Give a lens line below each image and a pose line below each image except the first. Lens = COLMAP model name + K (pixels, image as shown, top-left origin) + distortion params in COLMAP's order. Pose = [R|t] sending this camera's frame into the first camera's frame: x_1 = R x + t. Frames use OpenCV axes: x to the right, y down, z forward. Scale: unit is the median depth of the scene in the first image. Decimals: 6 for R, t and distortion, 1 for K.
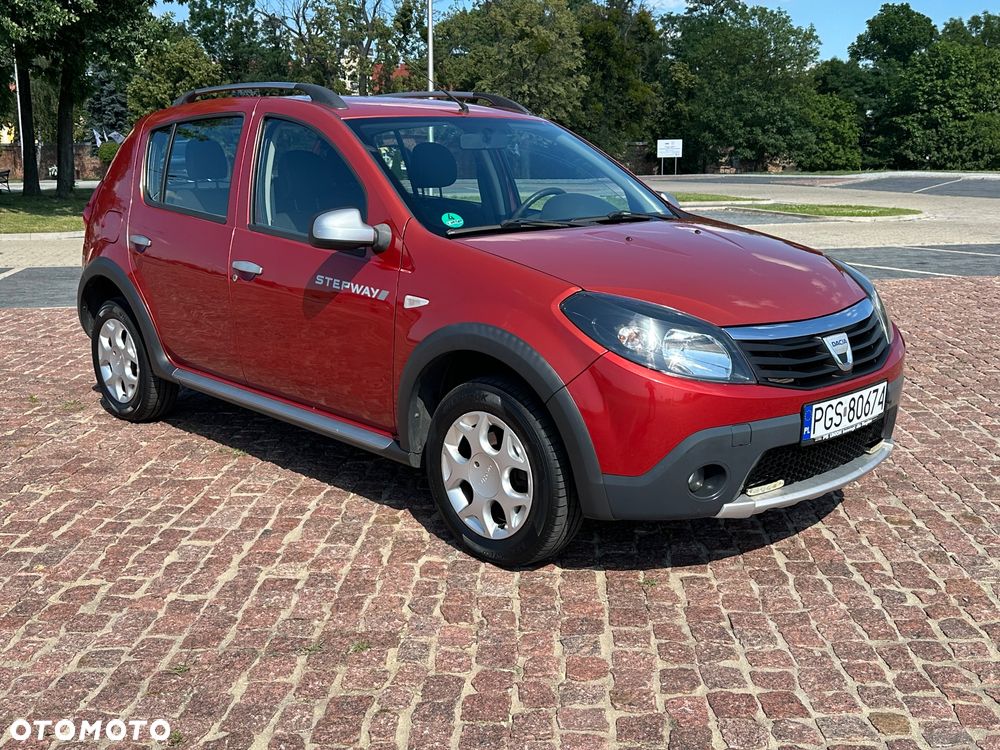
lens RADIAL K [[1070.1, 0, 491.5], [0, 1070.1, 372.7], [0, 0, 1]] dist [0.050568, 0.000000]
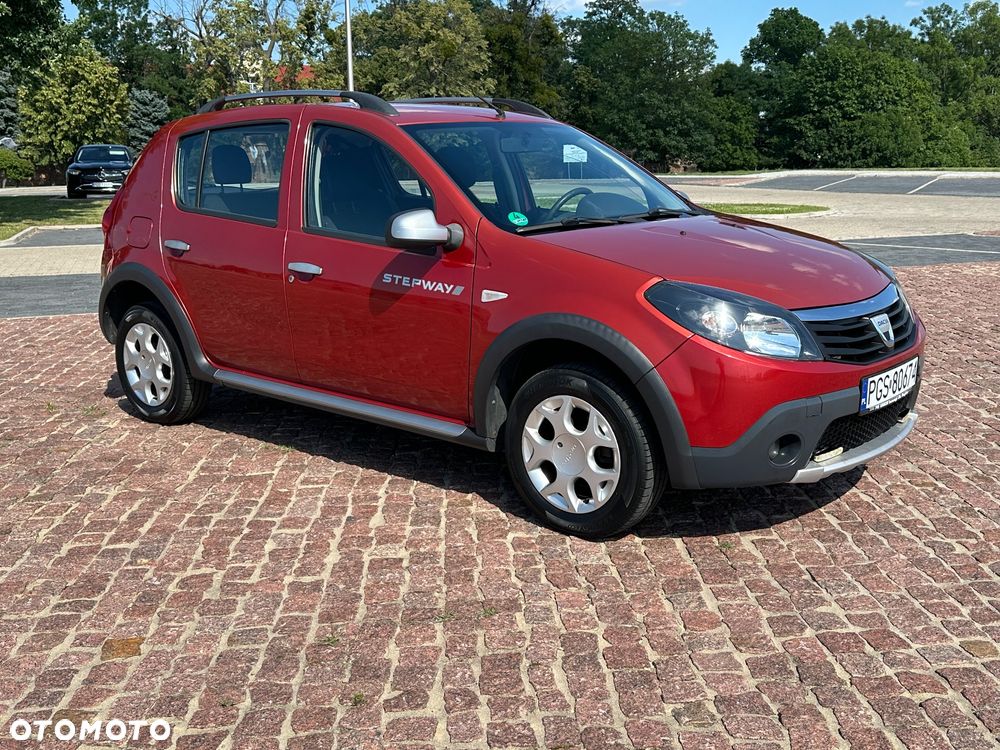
lens RADIAL K [[1070.1, 0, 506.6], [0, 1070.1, 375.6], [0, 0, 1]] dist [0.050568, 0.000000]
pose [[0.994290, -0.031946, 0.101817, -0.153317], [0.031934, 0.999488, 0.001749, 0.010929], [-0.101821, 0.001512, 0.994802, -0.057752]]
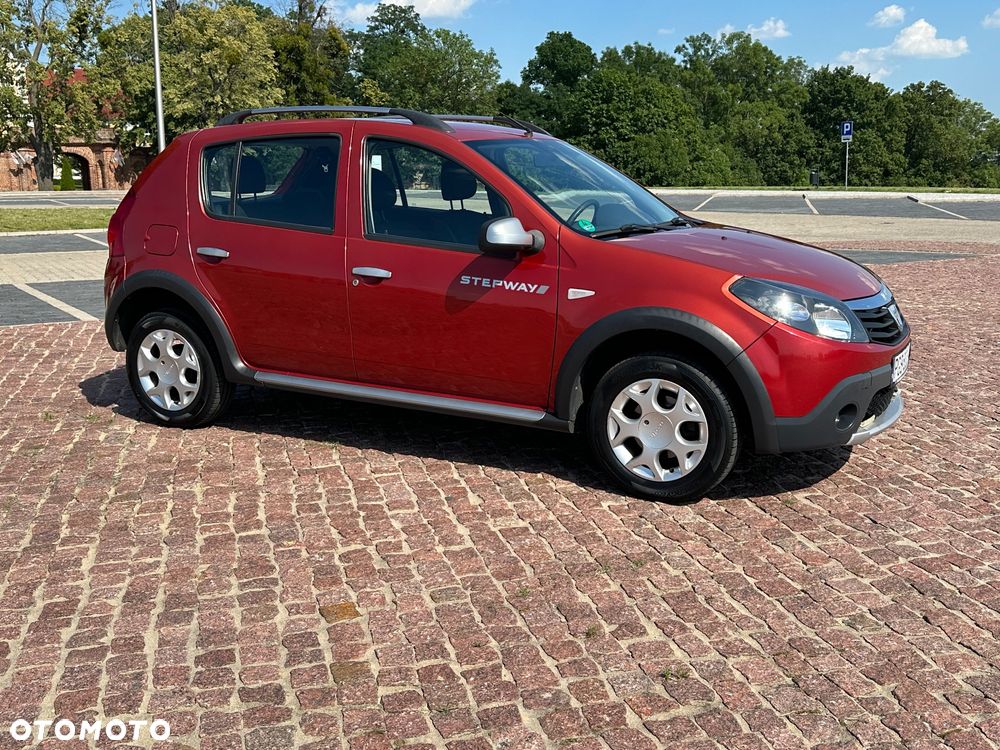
lens RADIAL K [[1070.1, 0, 511.3], [0, 1070.1, 384.4], [0, 0, 1]] dist [0.050568, 0.000000]
pose [[0.949480, -0.060075, 0.308025, -0.473874], [0.060964, 0.998117, 0.006746, 0.021000], [-0.307850, 0.012373, 0.951354, -0.112032]]
